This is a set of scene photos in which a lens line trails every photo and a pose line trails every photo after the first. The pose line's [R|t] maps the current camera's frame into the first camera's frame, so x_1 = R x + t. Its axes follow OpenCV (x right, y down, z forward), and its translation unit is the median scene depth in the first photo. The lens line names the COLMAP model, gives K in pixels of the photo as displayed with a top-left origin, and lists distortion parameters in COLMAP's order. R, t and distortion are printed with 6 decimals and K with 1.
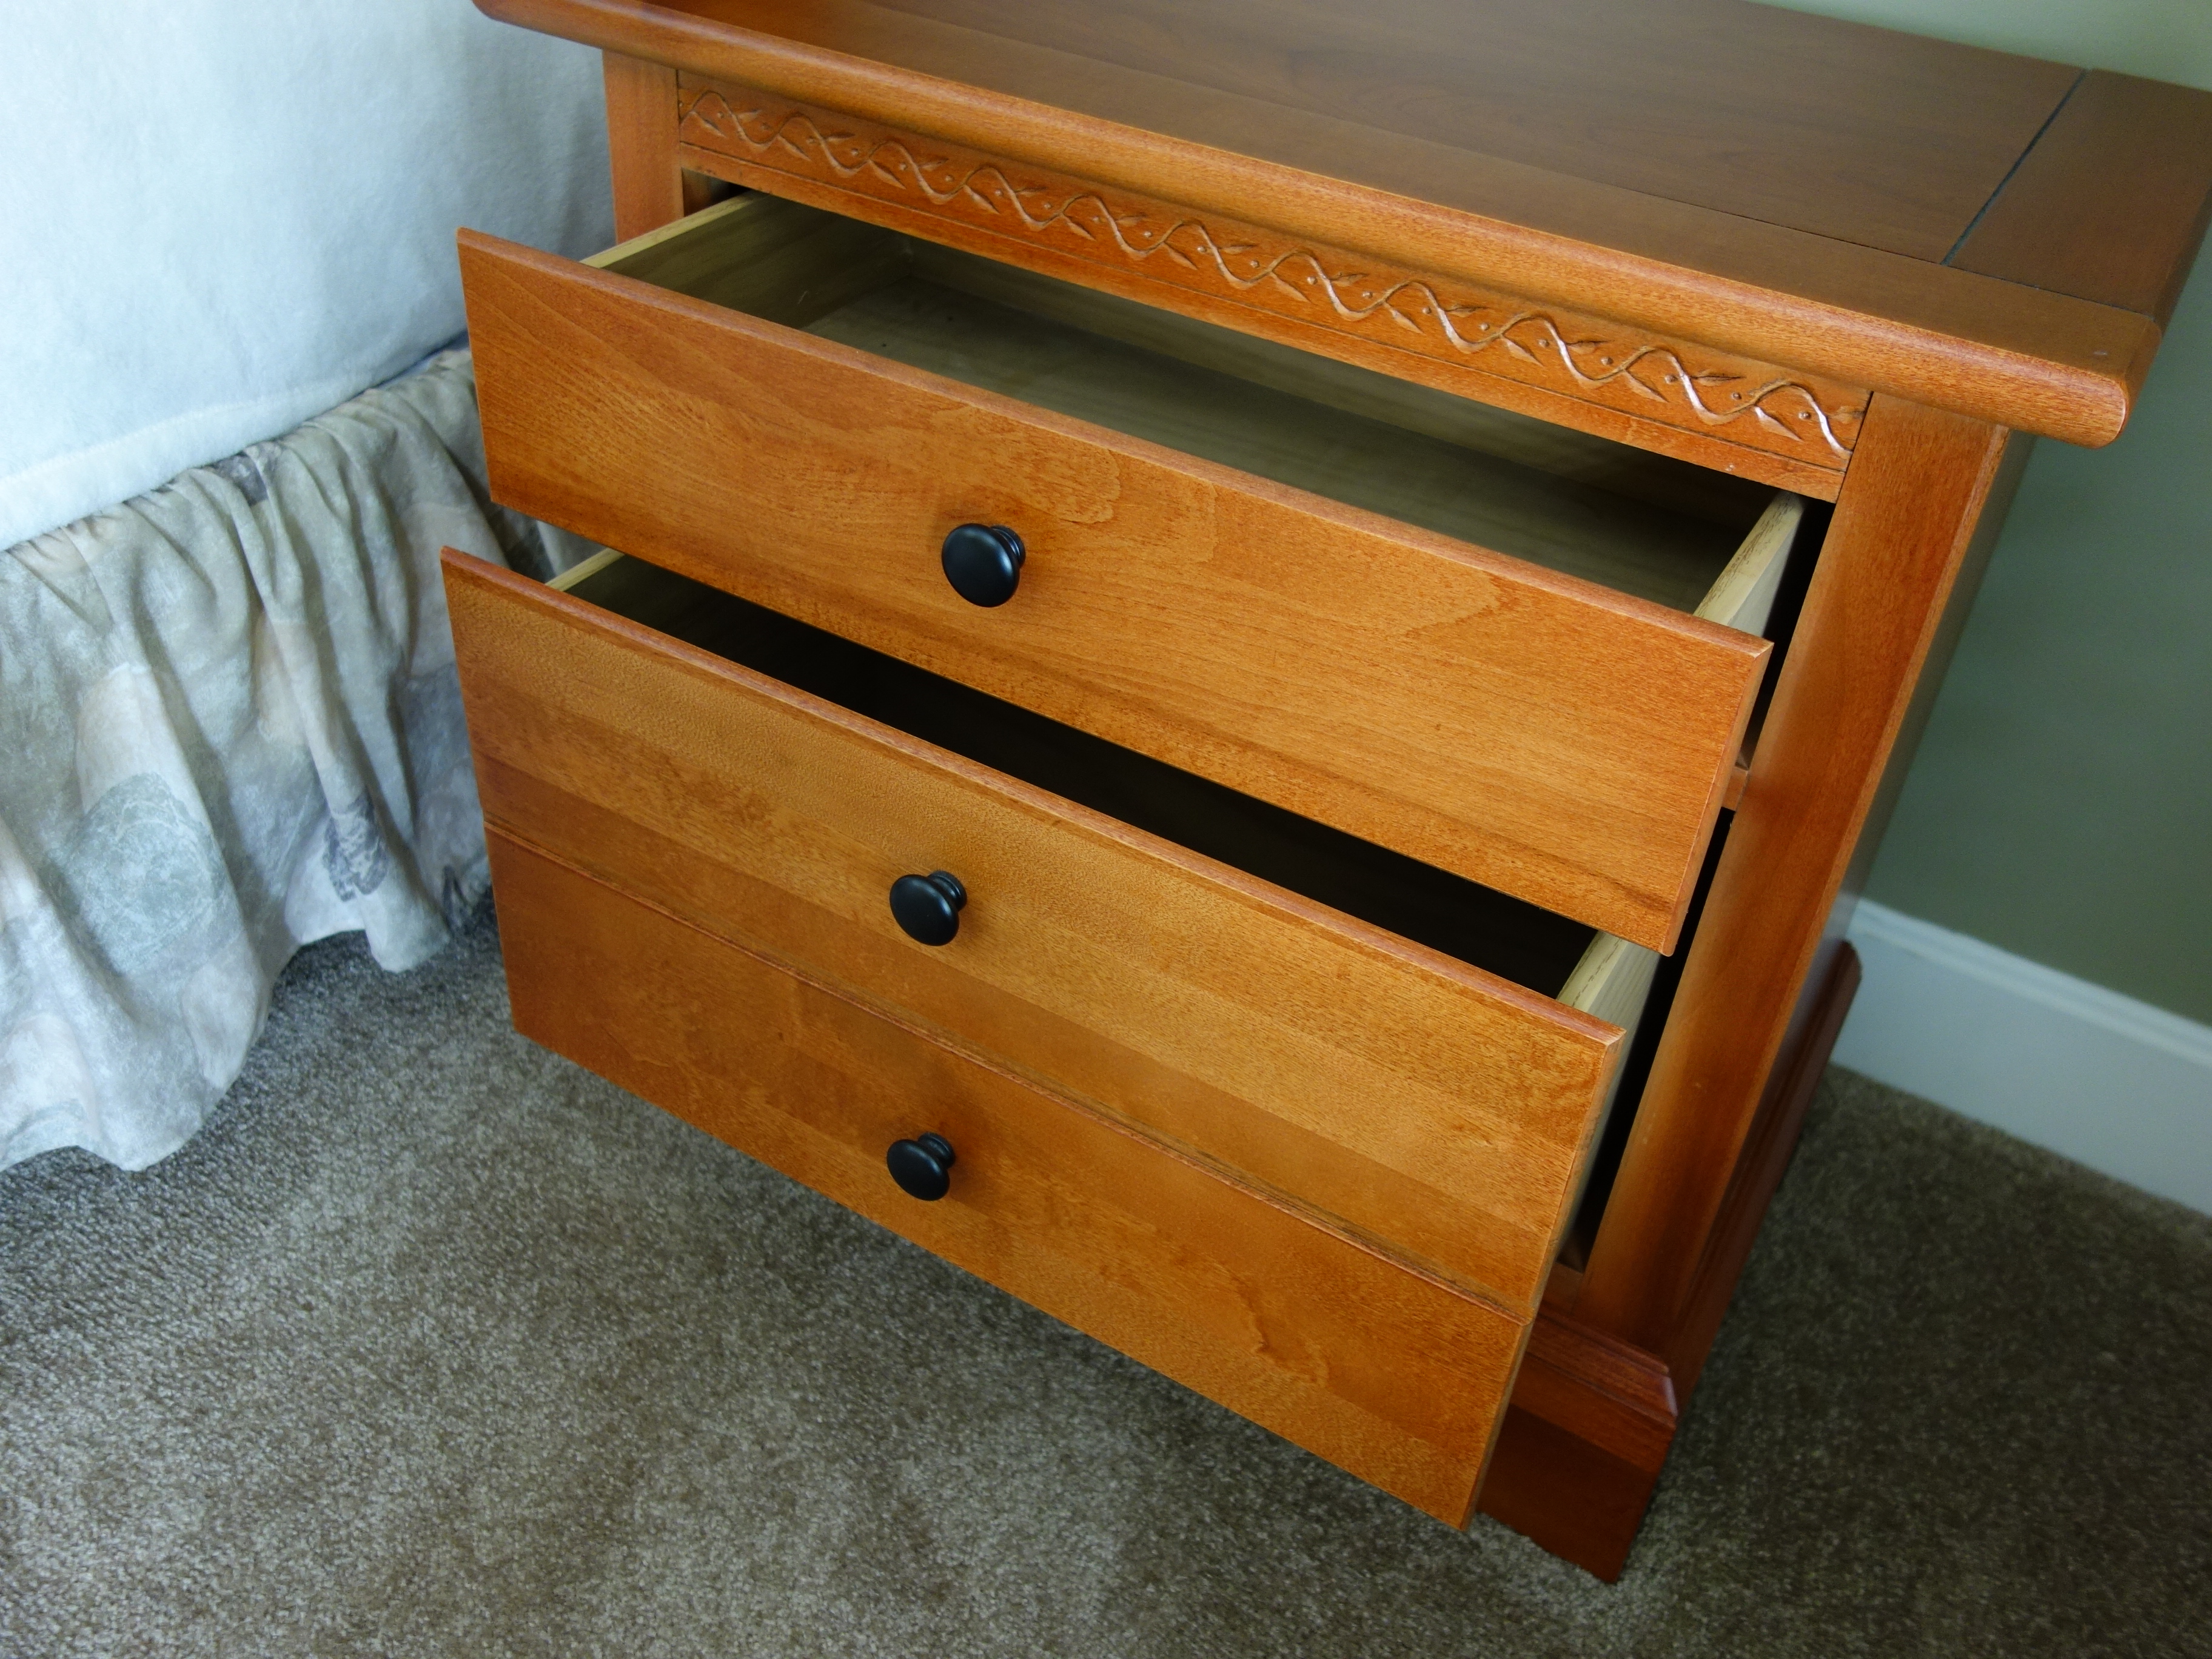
lens RADIAL K [[1960.5, 0, 1106.0], [0, 1960.5, 829.5], [0, 0, 1]] dist [0.010450, -0.006425]
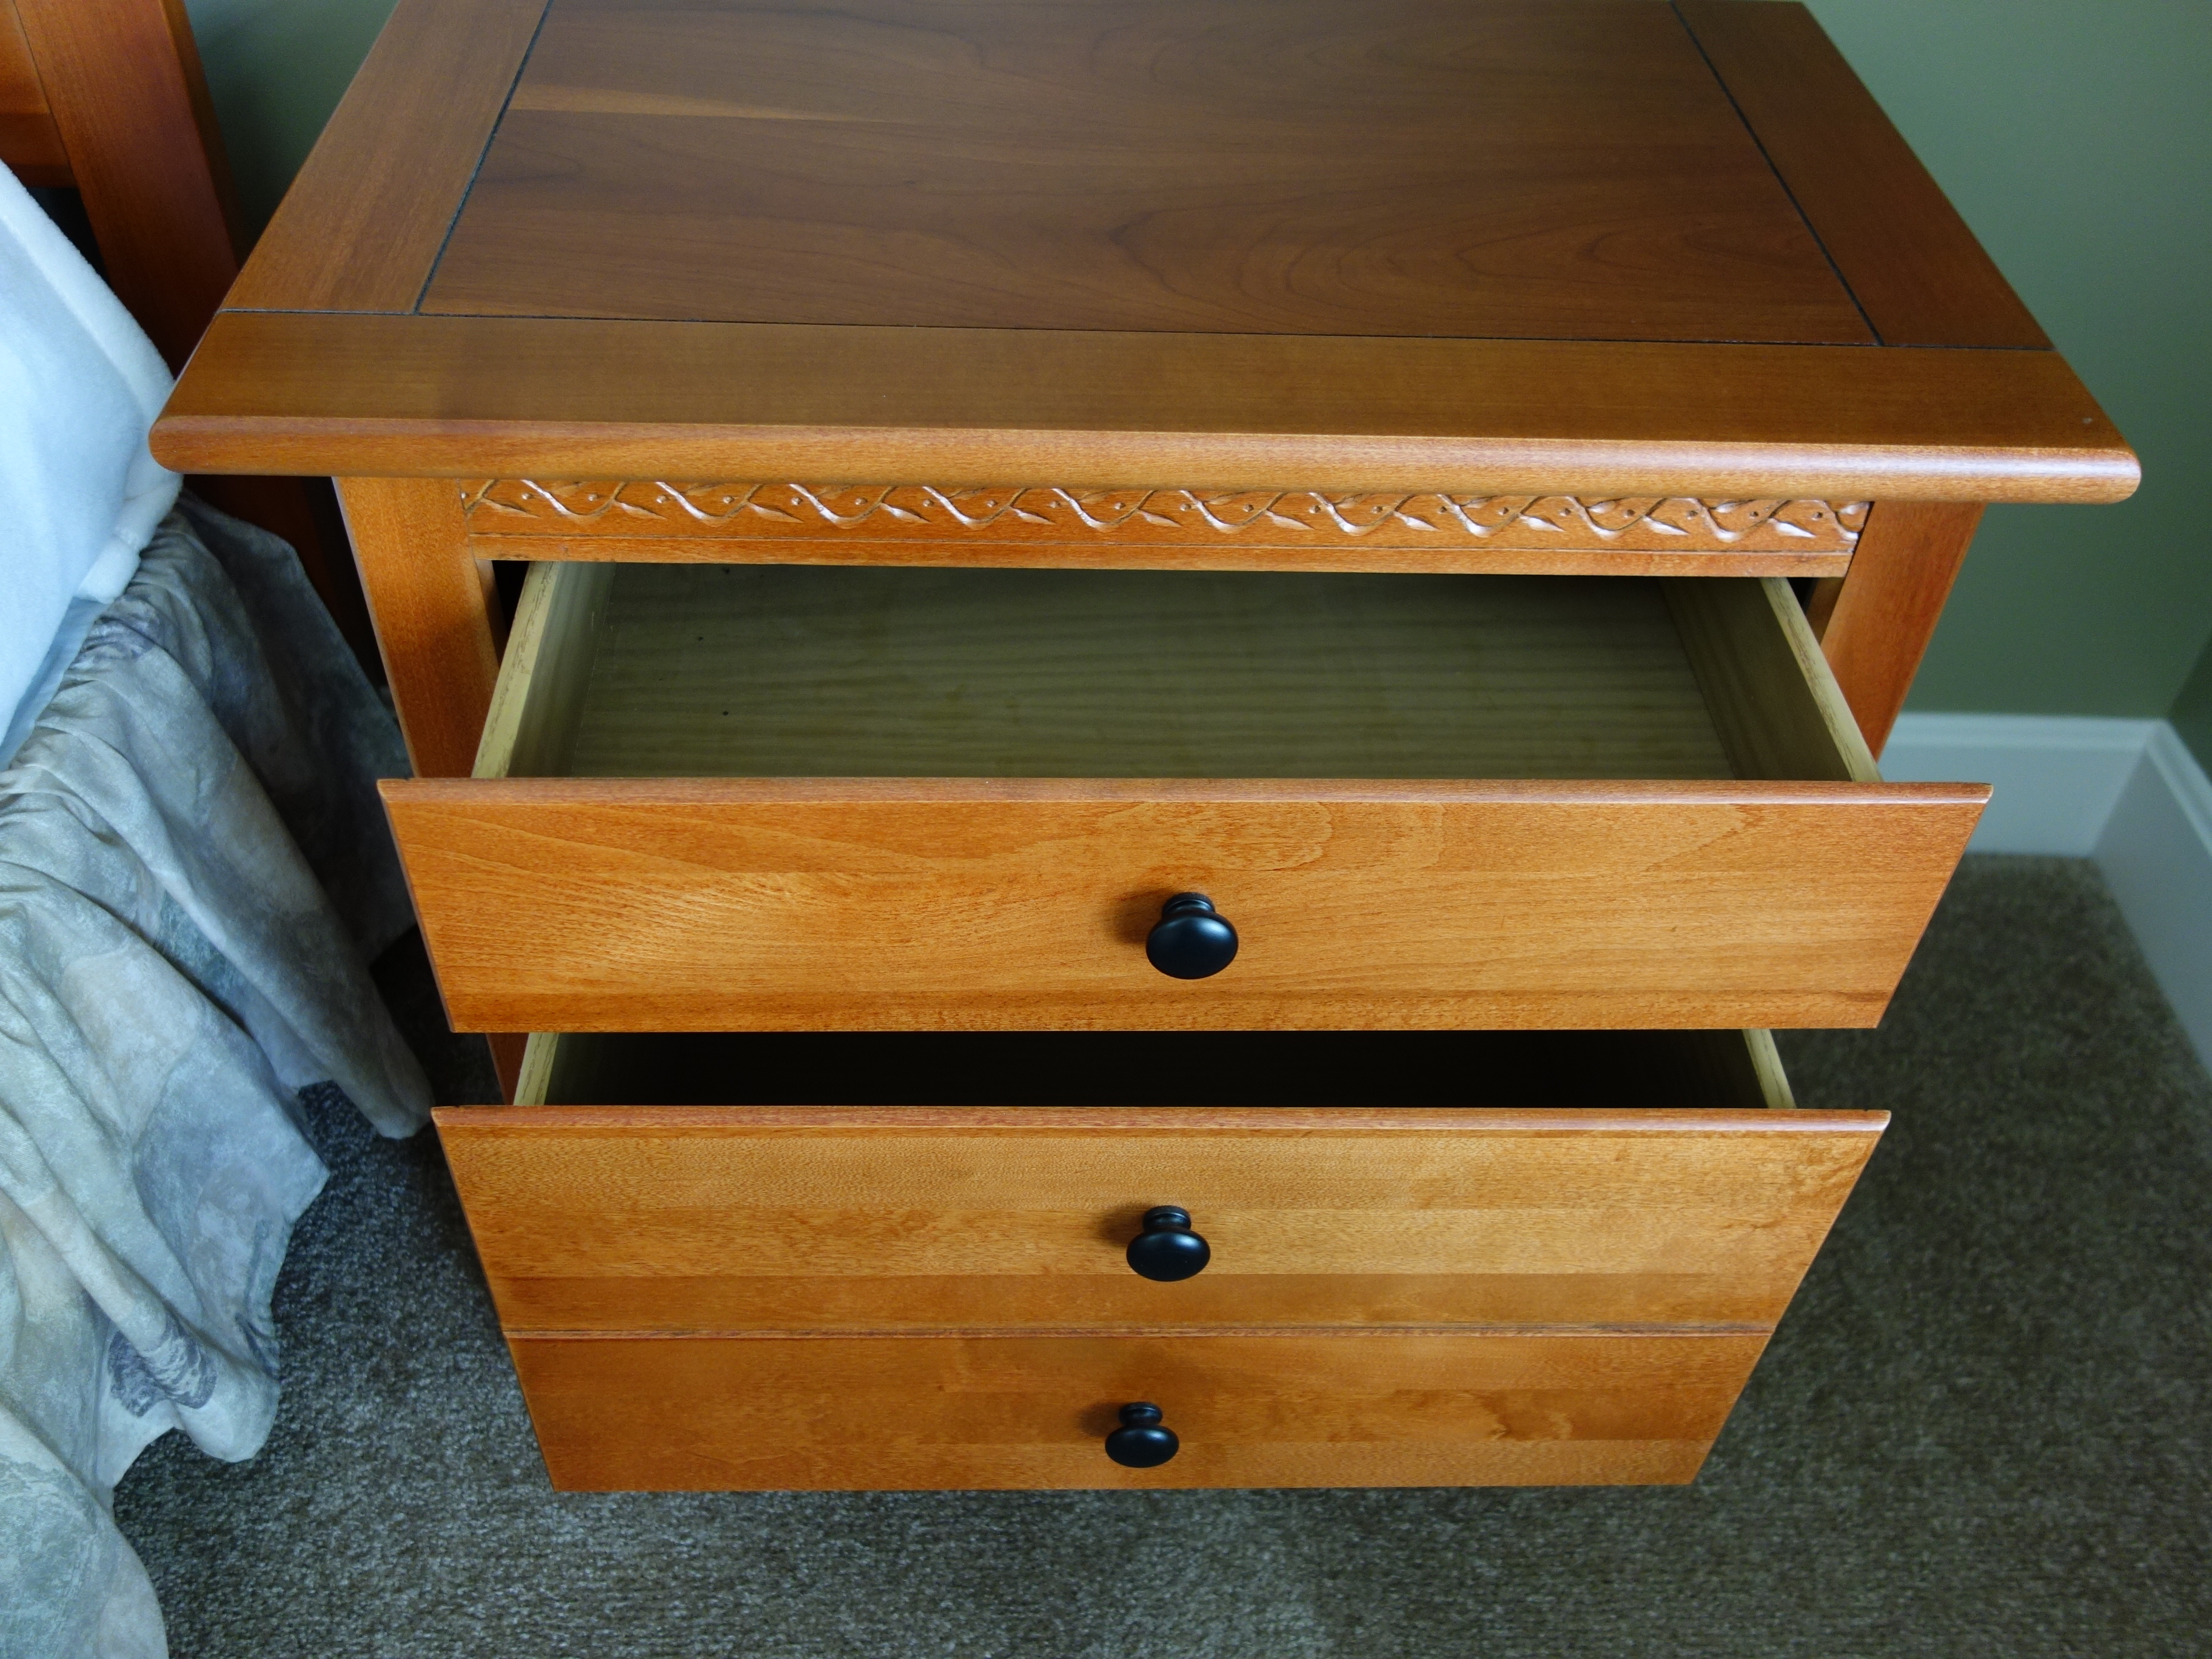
lens RADIAL K [[1960.5, 0, 1106.0], [0, 1960.5, 829.5], [0, 0, 1]] dist [0.010450, -0.006425]
pose [[0.844214, -0.398631, 0.358324, -0.386874], [0.335013, 0.914259, 0.227808, -0.385904], [-0.418412, -0.072276, 0.905377, 0.153643]]
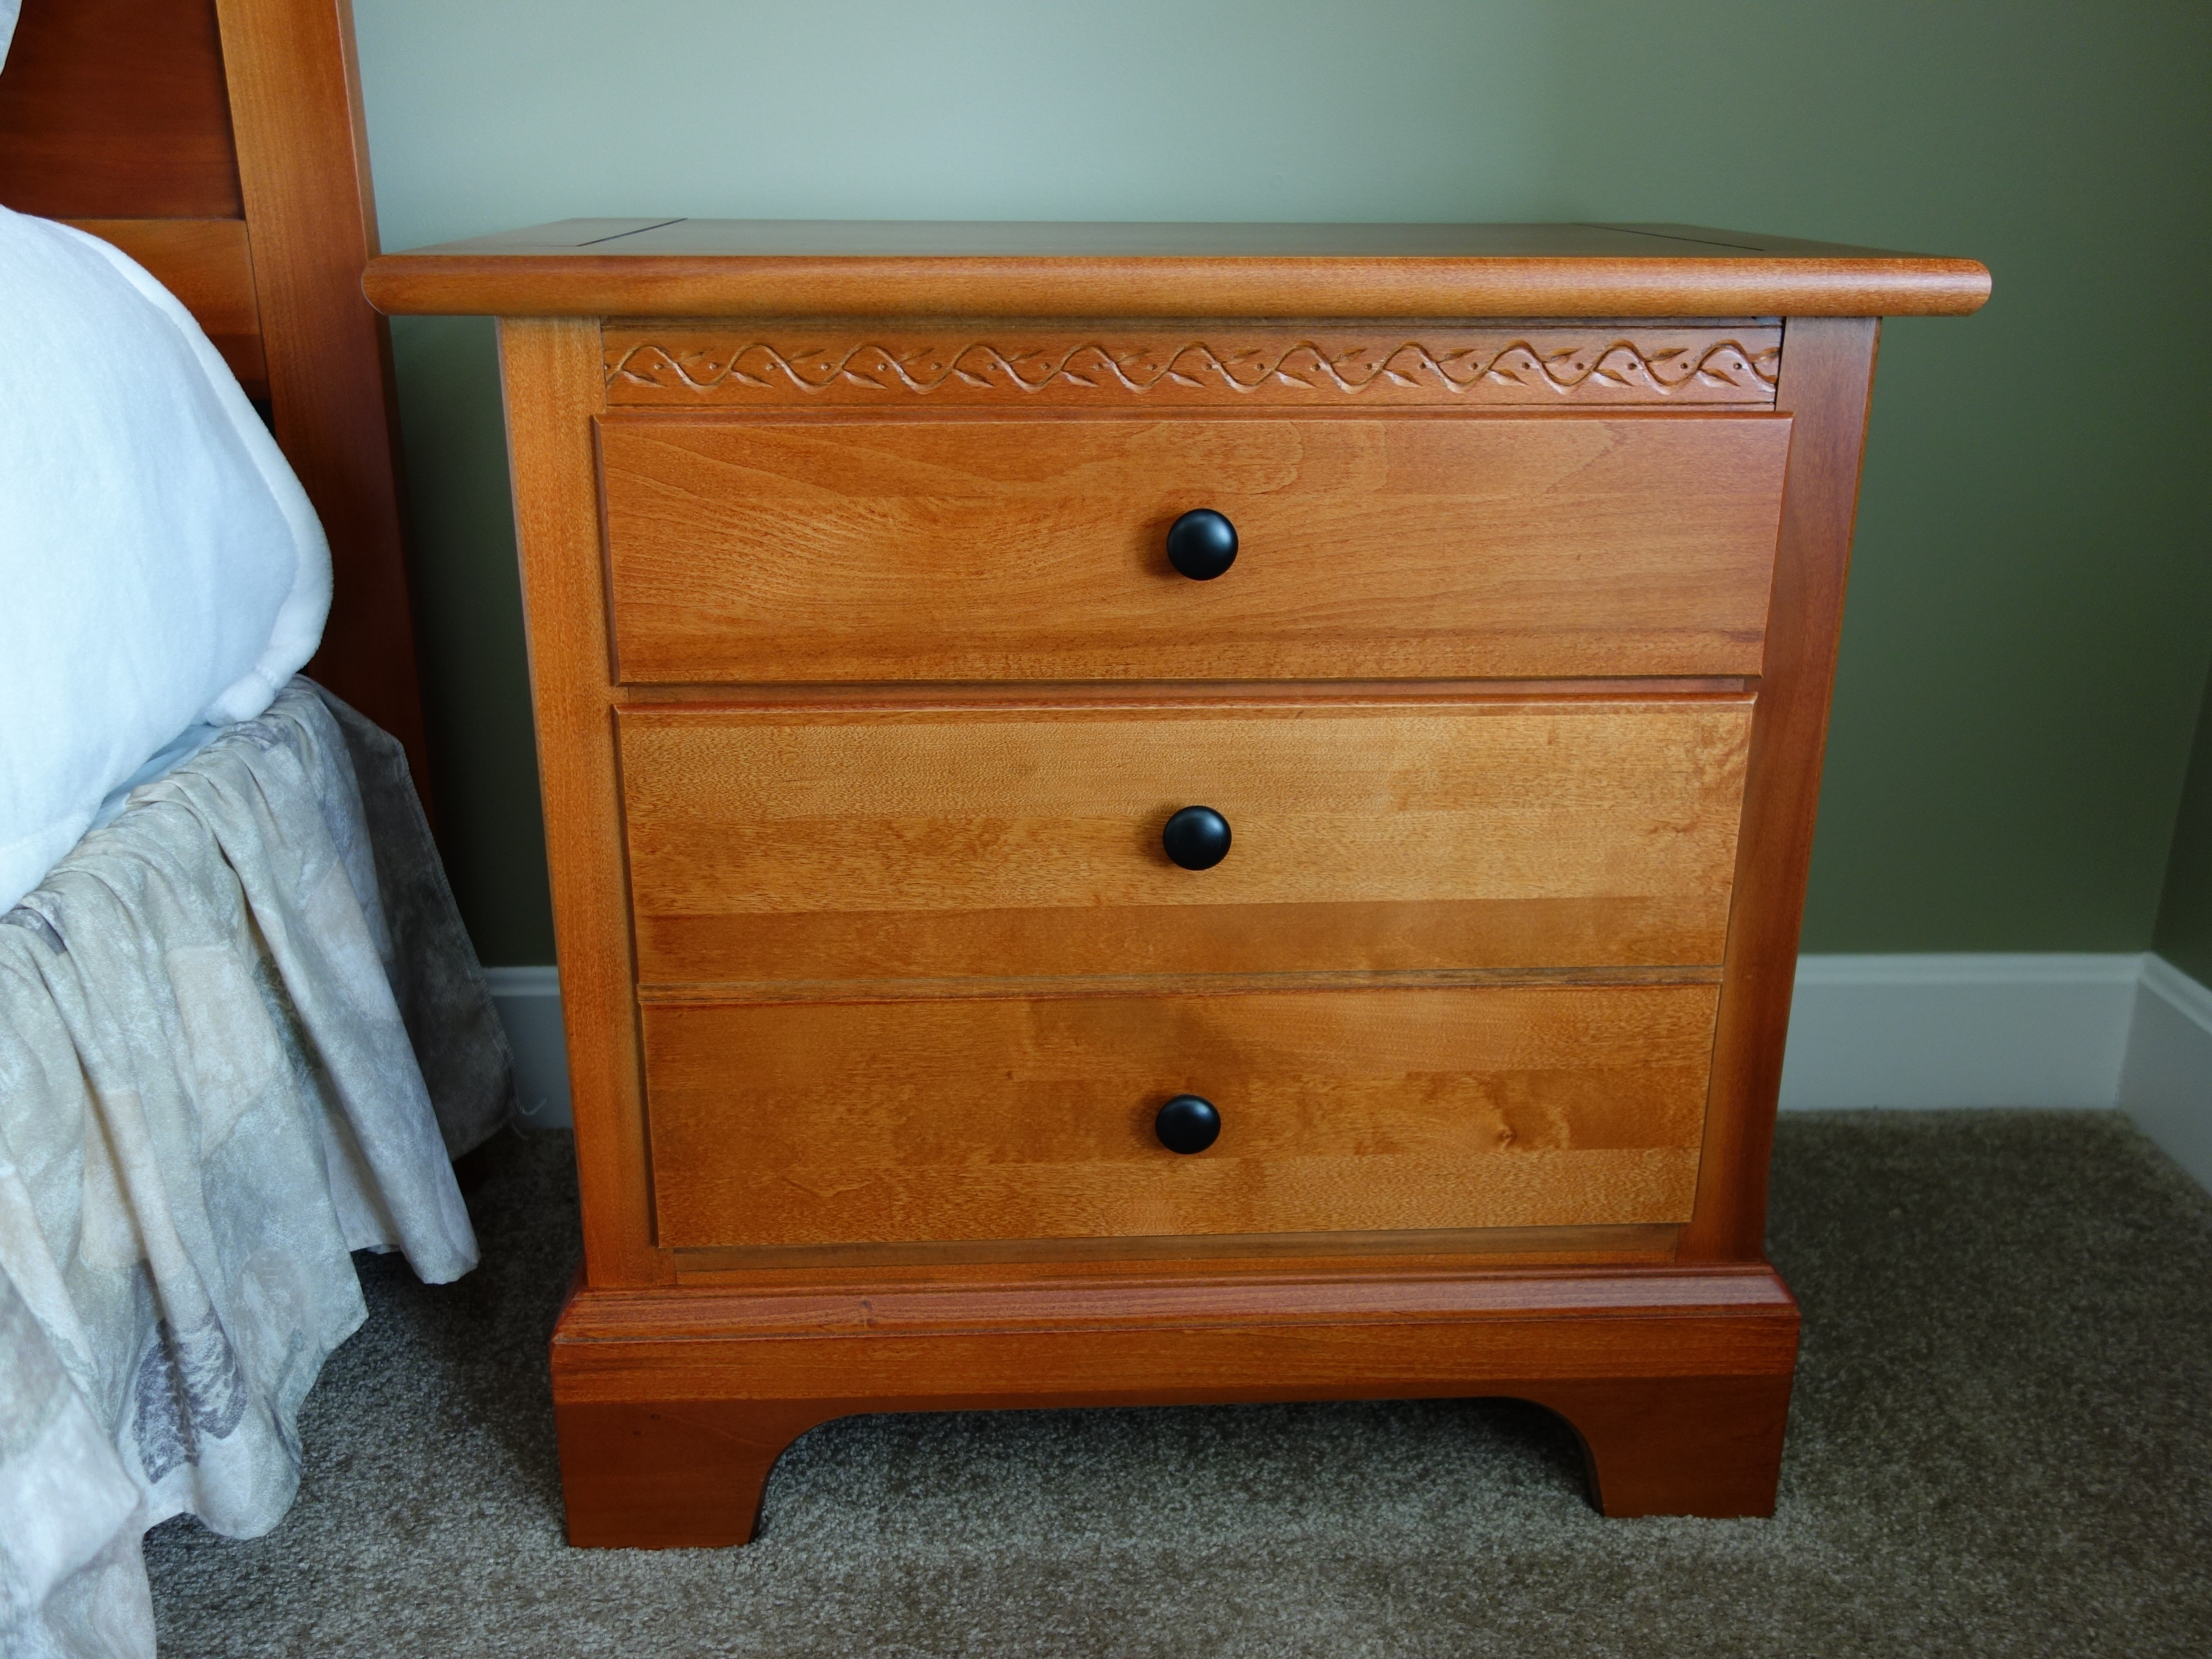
lens RADIAL K [[1960.5, 0, 1106.0], [0, 1960.5, 829.5], [0, 0, 1]] dist [0.010450, -0.006425]
pose [[0.832144, -0.248628, 0.495703, -0.630940], [0.373379, 0.912096, -0.169321, 0.116844], [-0.410030, 0.325985, 0.851827, 0.152197]]
